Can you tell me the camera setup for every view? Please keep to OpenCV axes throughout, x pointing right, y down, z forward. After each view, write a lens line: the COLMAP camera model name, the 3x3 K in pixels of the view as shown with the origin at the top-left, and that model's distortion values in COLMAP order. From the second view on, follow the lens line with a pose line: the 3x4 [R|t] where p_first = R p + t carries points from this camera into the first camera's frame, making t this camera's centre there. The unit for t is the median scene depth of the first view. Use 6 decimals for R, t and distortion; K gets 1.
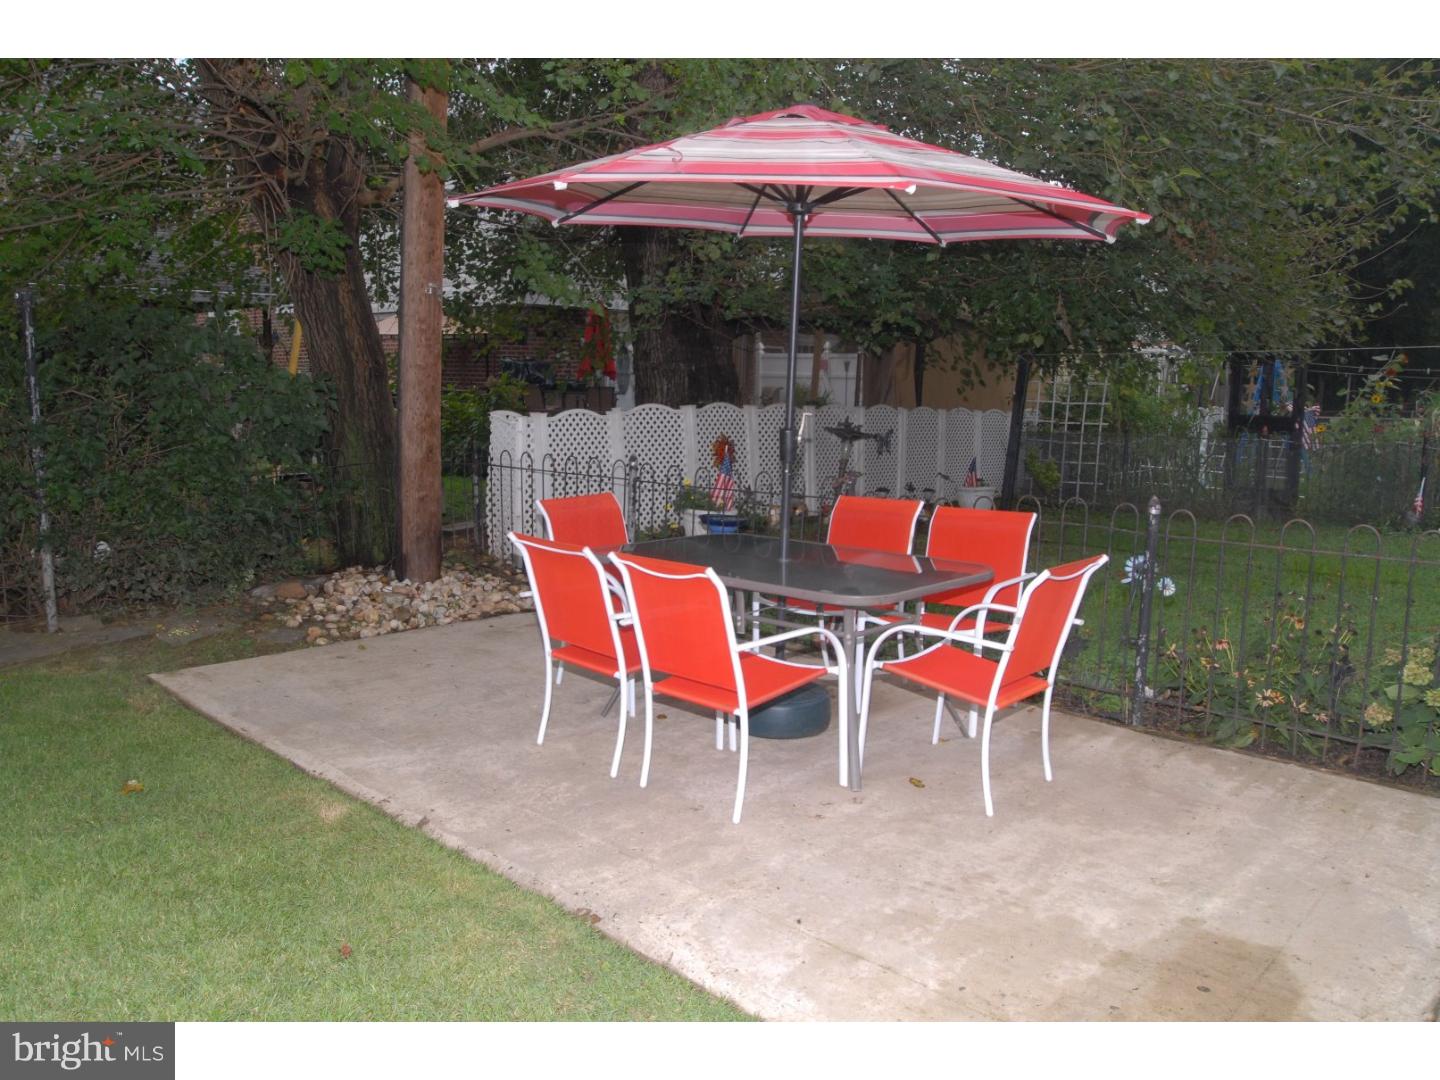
lens RADIAL K [[1095.0, 0, 720.0], [0, 1095.0, 540.0], [0, 0, 1]] dist [-0.077611, 0.066962]
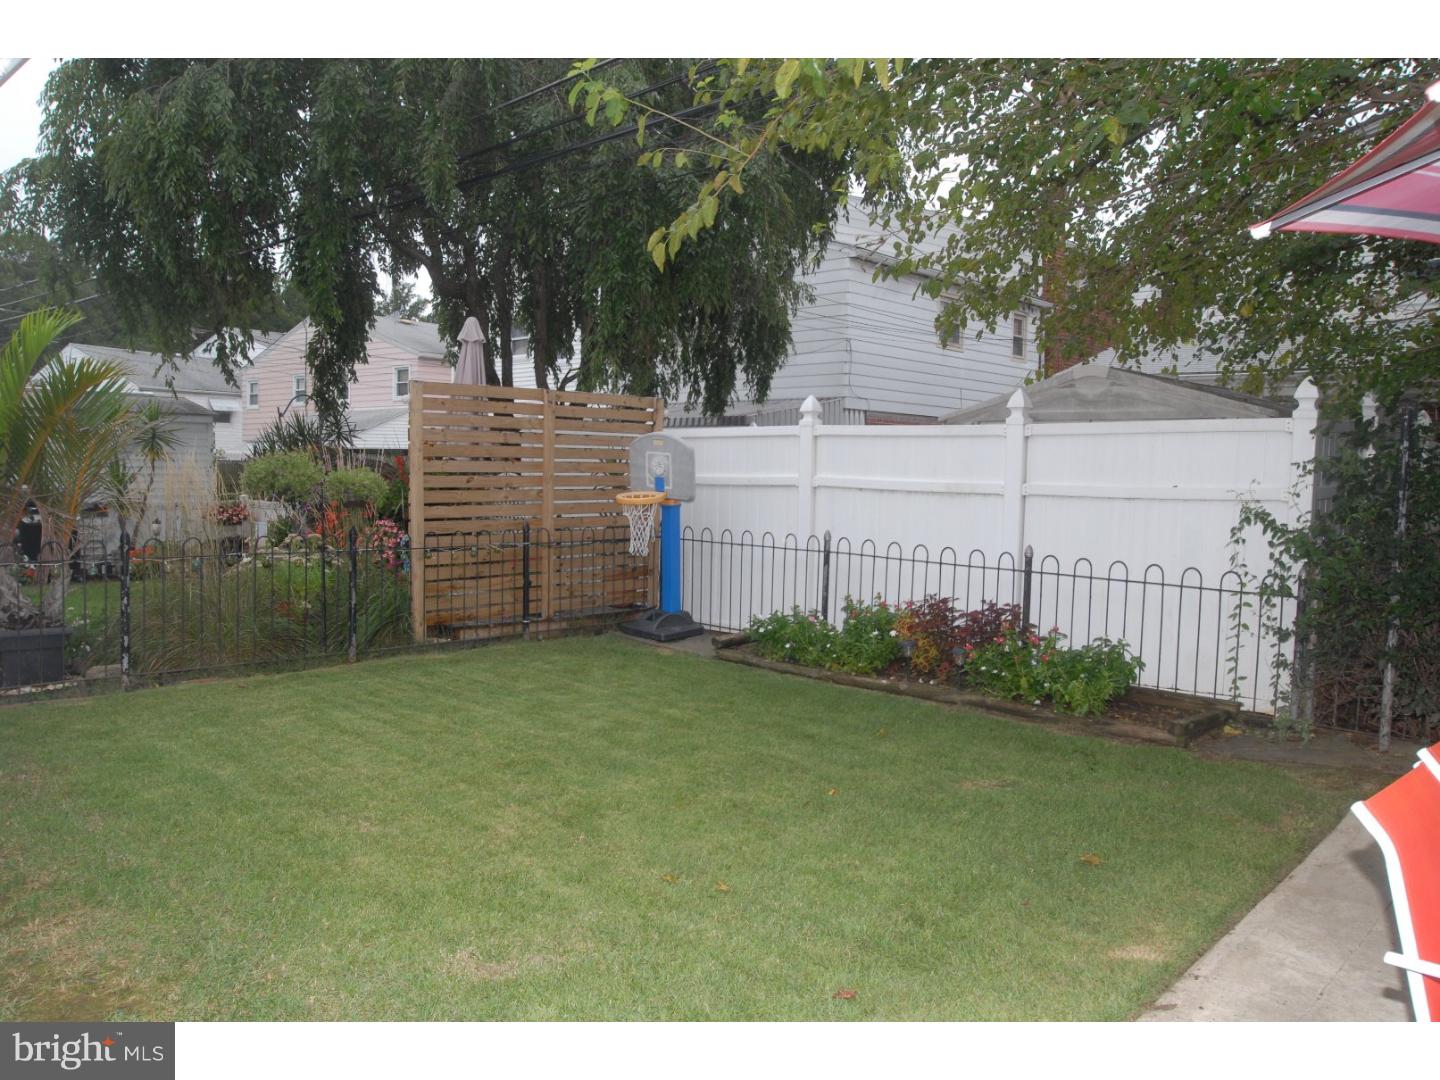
lens RADIAL K [[1095.0, 0, 720.0], [0, 1095.0, 540.0], [0, 0, 1]] dist [-0.077611, 0.066962]
pose [[0.028272, 0.061819, -0.997687, 0.501551], [-0.180060, 0.982074, 0.055750, -0.076134], [0.983249, 0.178068, 0.038897, 0.537819]]
